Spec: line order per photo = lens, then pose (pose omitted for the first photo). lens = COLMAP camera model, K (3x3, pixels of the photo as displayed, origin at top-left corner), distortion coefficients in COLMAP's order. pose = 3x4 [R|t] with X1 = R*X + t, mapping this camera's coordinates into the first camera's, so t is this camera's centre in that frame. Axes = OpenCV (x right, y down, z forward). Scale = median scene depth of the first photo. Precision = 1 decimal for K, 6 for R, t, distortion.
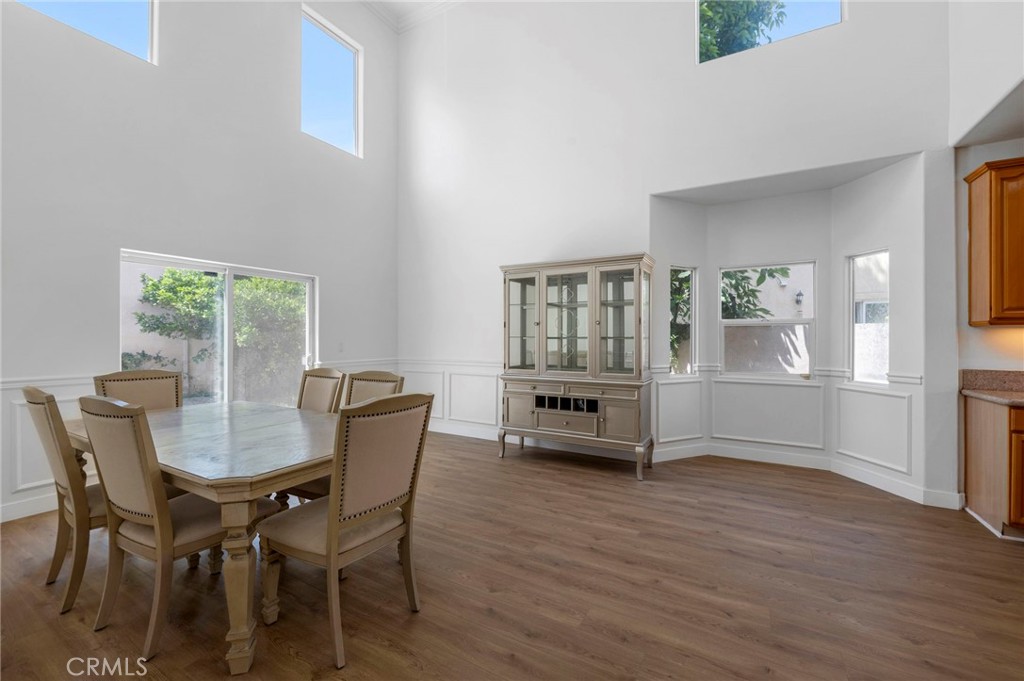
lens RADIAL K [[416.9, 0, 500.0], [0, 416.9, 336.2], [0, 0, 1]] dist [-0.004126, -0.001800]
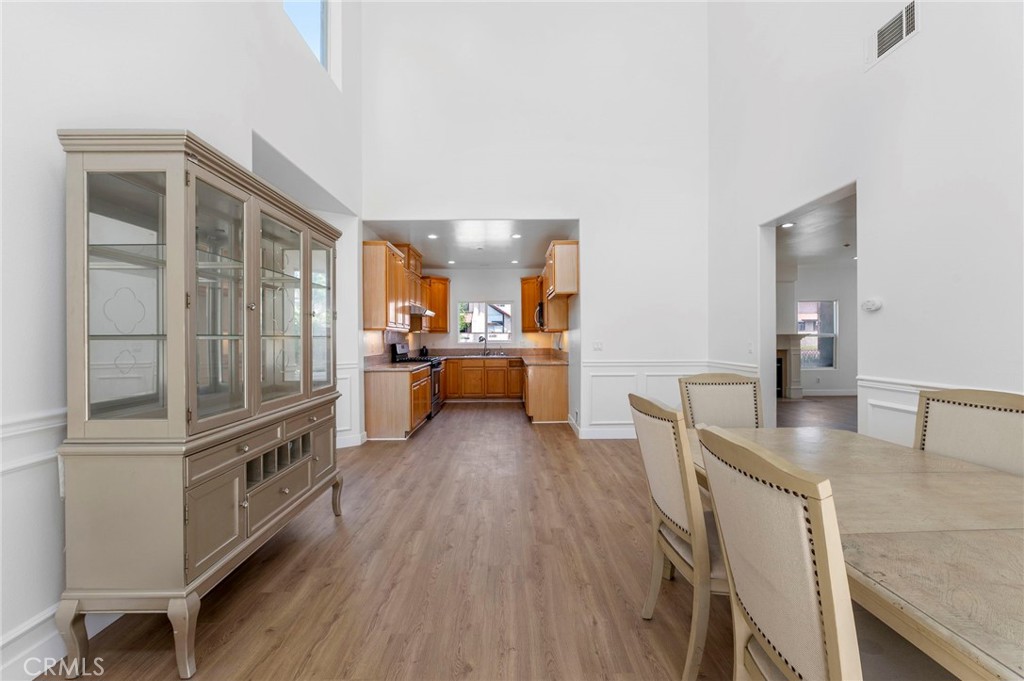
lens RADIAL K [[416.9, 0, 529.7], [0, 416.9, 337.2], [0, 0, 1]] dist [-0.004126, -0.001800]
pose [[-0.555110, 0.001783, 0.831775, -0.587504], [-0.000511, 0.999997, -0.002484, 0.005711], [-0.831777, -0.001804, -0.555107, 1.250489]]
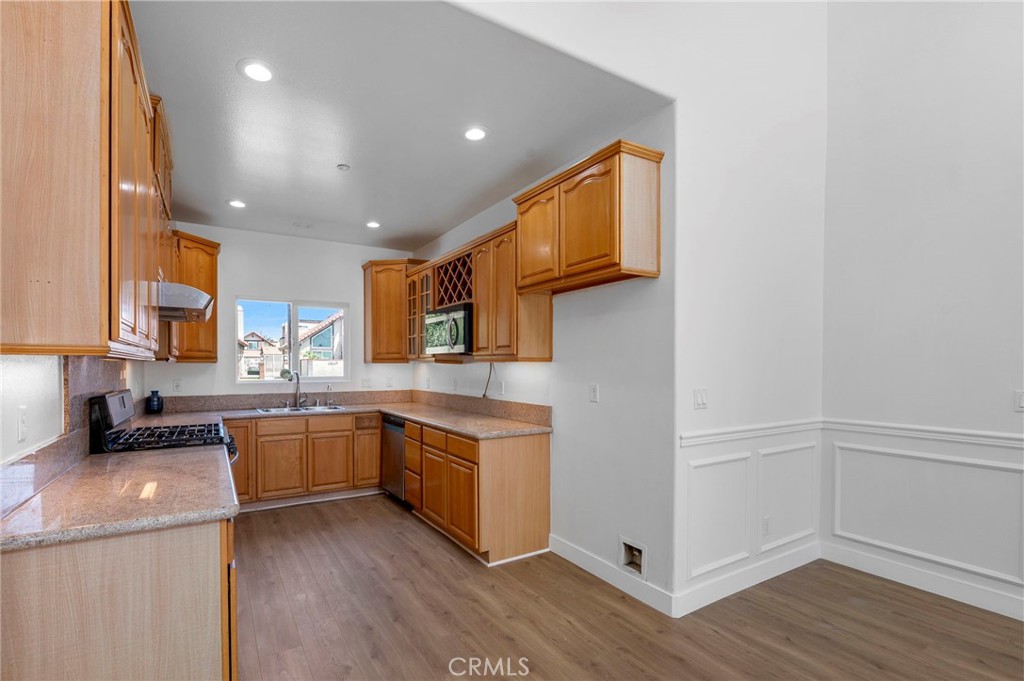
lens RADIAL K [[460.1, 0, 472.0], [0, 460.1, 369.3], [0, 0, 1]] dist [-0.019178, -0.000224]
pose [[-0.870955, -0.006131, 0.491325, 0.529107], [-0.004332, 0.999979, 0.004800, -0.014742], [-0.491344, 0.002052, -0.870963, 1.026514]]
